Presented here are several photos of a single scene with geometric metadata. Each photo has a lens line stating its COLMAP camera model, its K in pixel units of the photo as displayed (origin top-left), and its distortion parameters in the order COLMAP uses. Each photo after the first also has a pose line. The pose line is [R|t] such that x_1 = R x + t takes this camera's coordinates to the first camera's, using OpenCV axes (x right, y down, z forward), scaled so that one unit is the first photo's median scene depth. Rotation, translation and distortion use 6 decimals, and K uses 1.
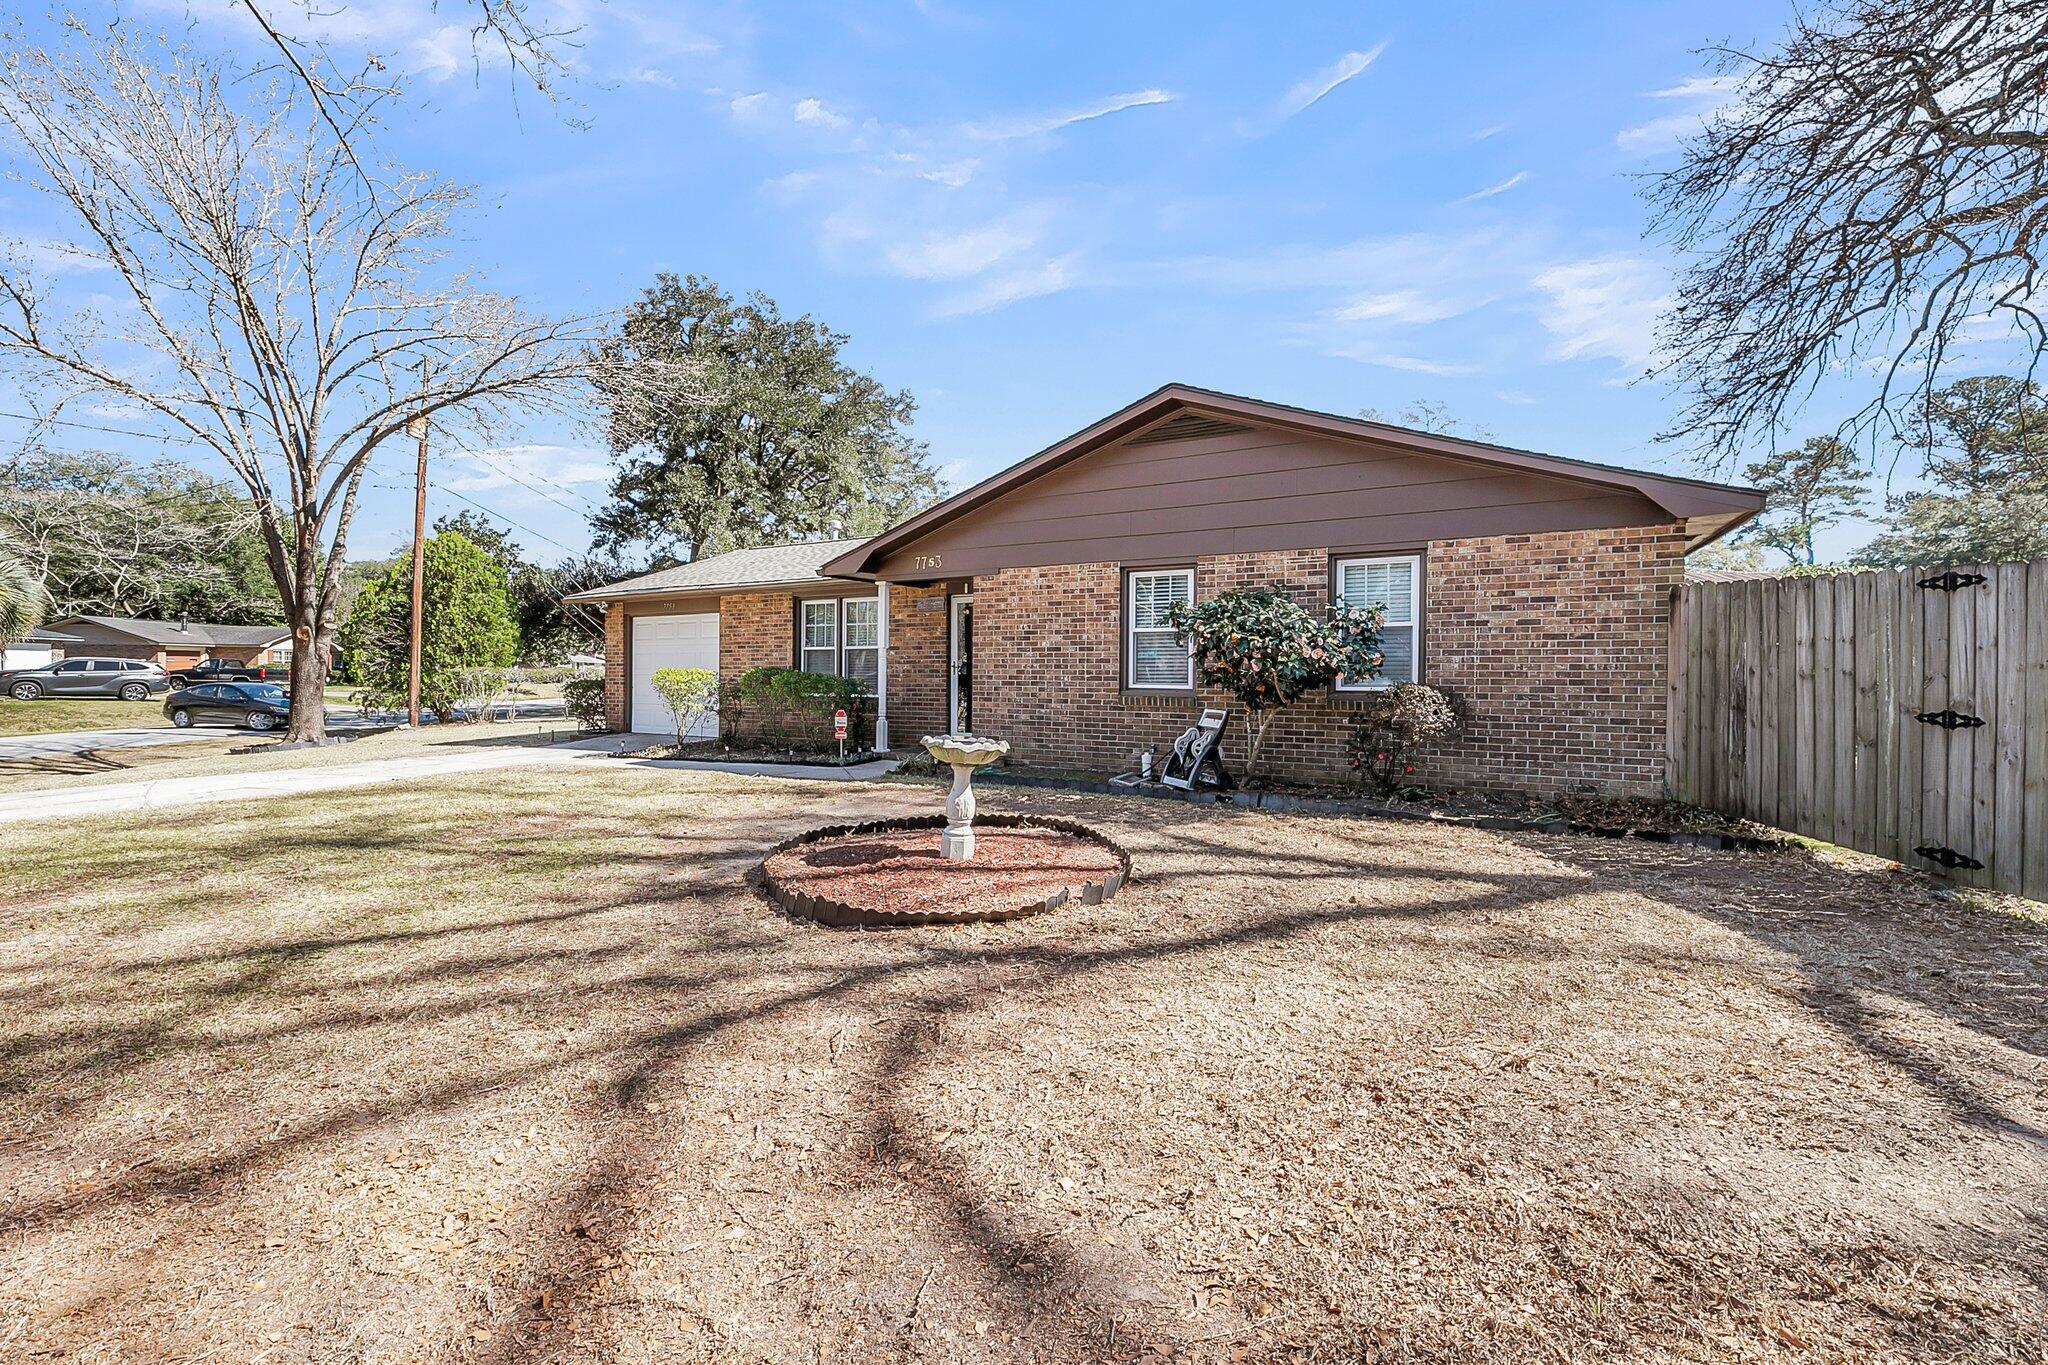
lens RADIAL K [[832.3, 0, 1024.0], [0, 832.3, 682.5], [0, 0, 1]] dist [0.000767, -0.005214]
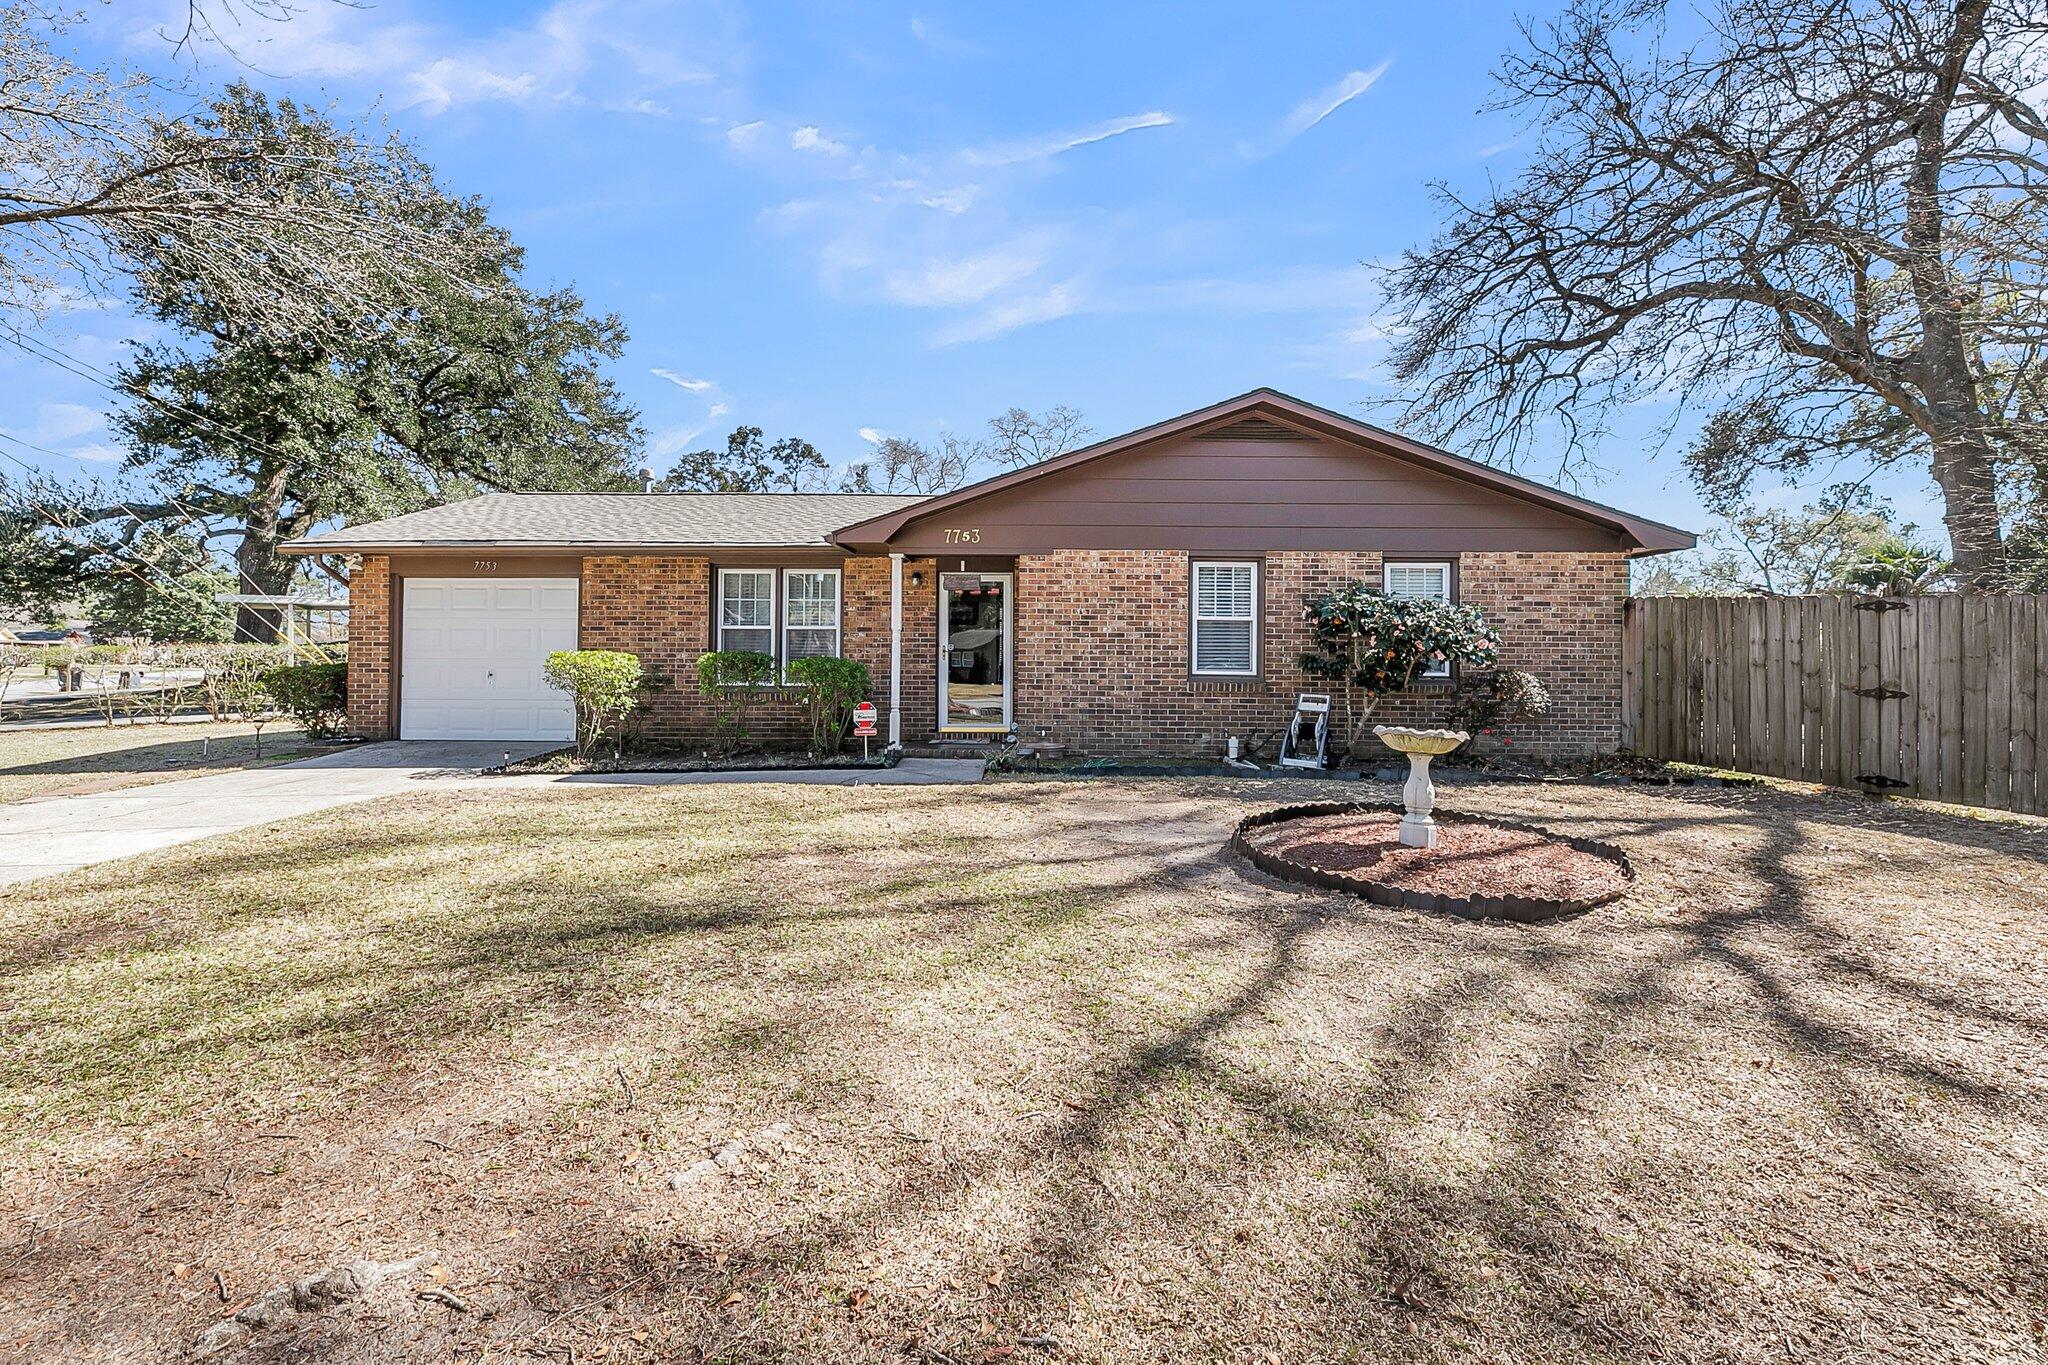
lens RADIAL K [[848.2, 0, 1027.2], [0, 848.2, 659.7], [0, 0, 1]] dist [-0.003034, -0.000543]
pose [[0.883792, 0.000959, 0.467878, -0.692128], [0.000948, 0.999992, -0.003839, -0.009682], [-0.467878, 0.003836, 0.883785, 0.219562]]
